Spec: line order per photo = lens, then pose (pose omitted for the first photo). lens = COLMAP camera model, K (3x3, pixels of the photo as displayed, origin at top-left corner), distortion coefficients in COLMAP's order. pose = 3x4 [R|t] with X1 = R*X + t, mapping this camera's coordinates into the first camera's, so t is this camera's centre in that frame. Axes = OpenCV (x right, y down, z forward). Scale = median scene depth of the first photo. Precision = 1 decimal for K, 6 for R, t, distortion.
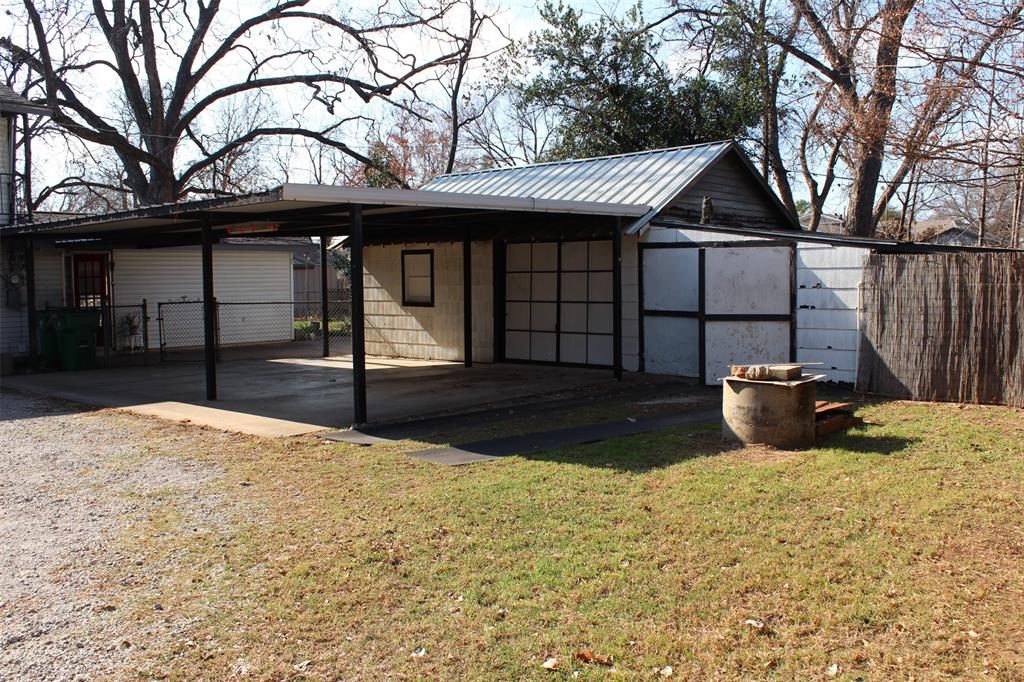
lens RADIAL K [[851.0, 0, 512.0], [0, 851.0, 341.0], [0, 0, 1]] dist [-0.184760, 0.208849]
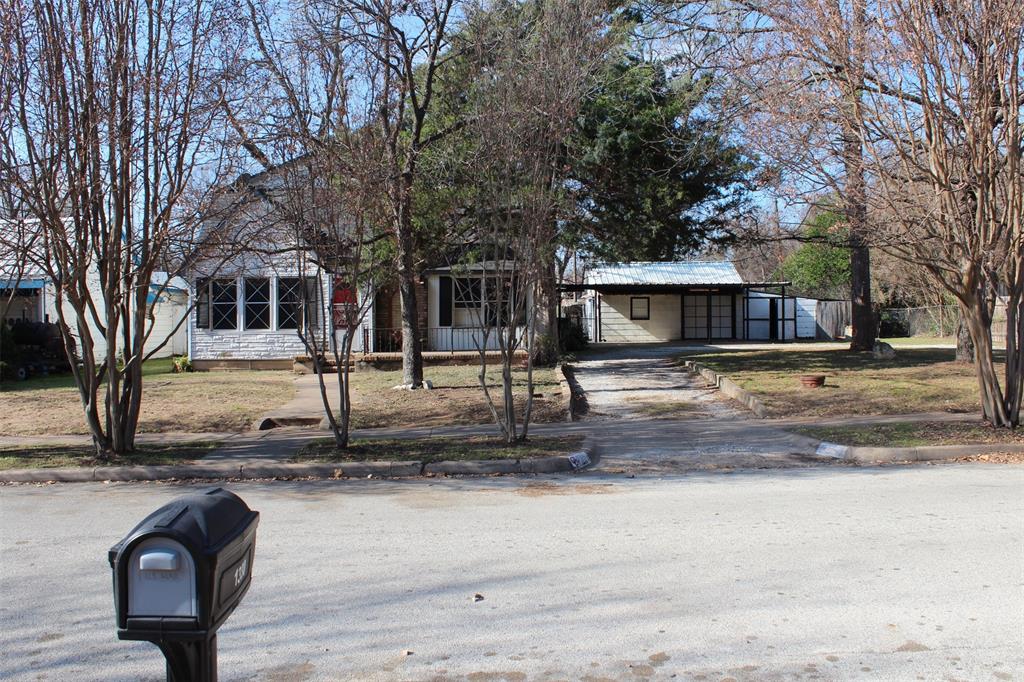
lens RADIAL K [[851.0, 0, 512.0], [0, 851.0, 341.0], [0, 0, 1]] dist [-0.184760, 0.208849]
pose [[0.749281, -0.014880, 0.662086, -2.189986], [0.051940, 0.997988, -0.036351, 0.098378], [-0.660213, 0.061625, 0.748546, -0.640261]]
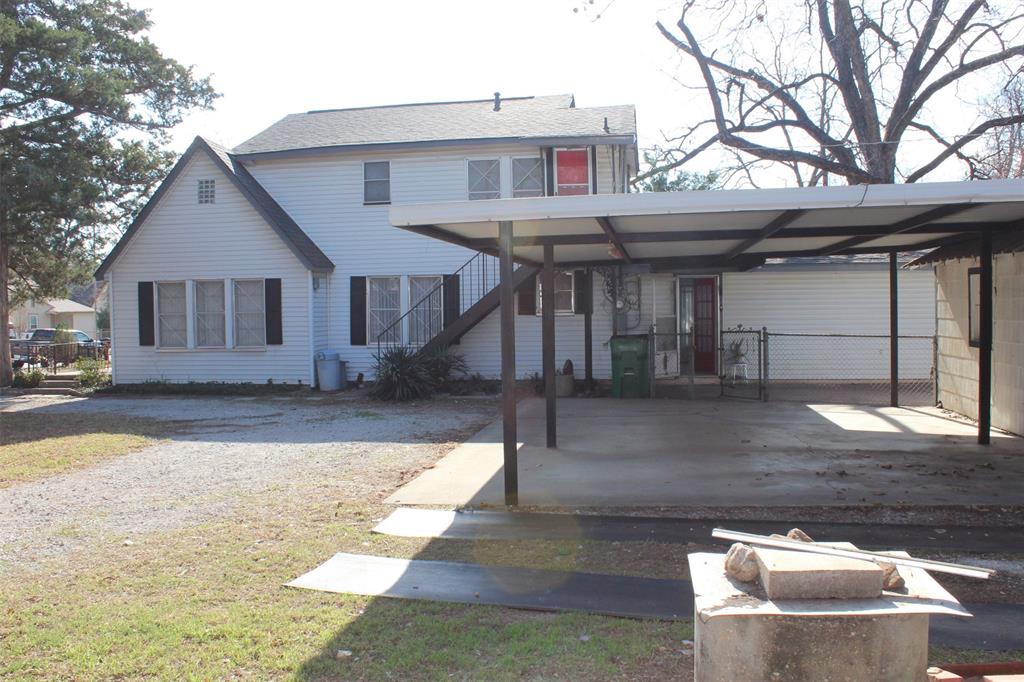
lens RADIAL K [[851.0, 0, 512.0], [0, 851.0, 341.0], [0, 0, 1]] dist [-0.184760, 0.208849]
pose [[0.545376, 0.033887, -0.837506, 0.251148], [-0.051847, 0.998633, 0.006645, -0.032730], [0.836586, 0.039798, 0.546388, 0.335856]]
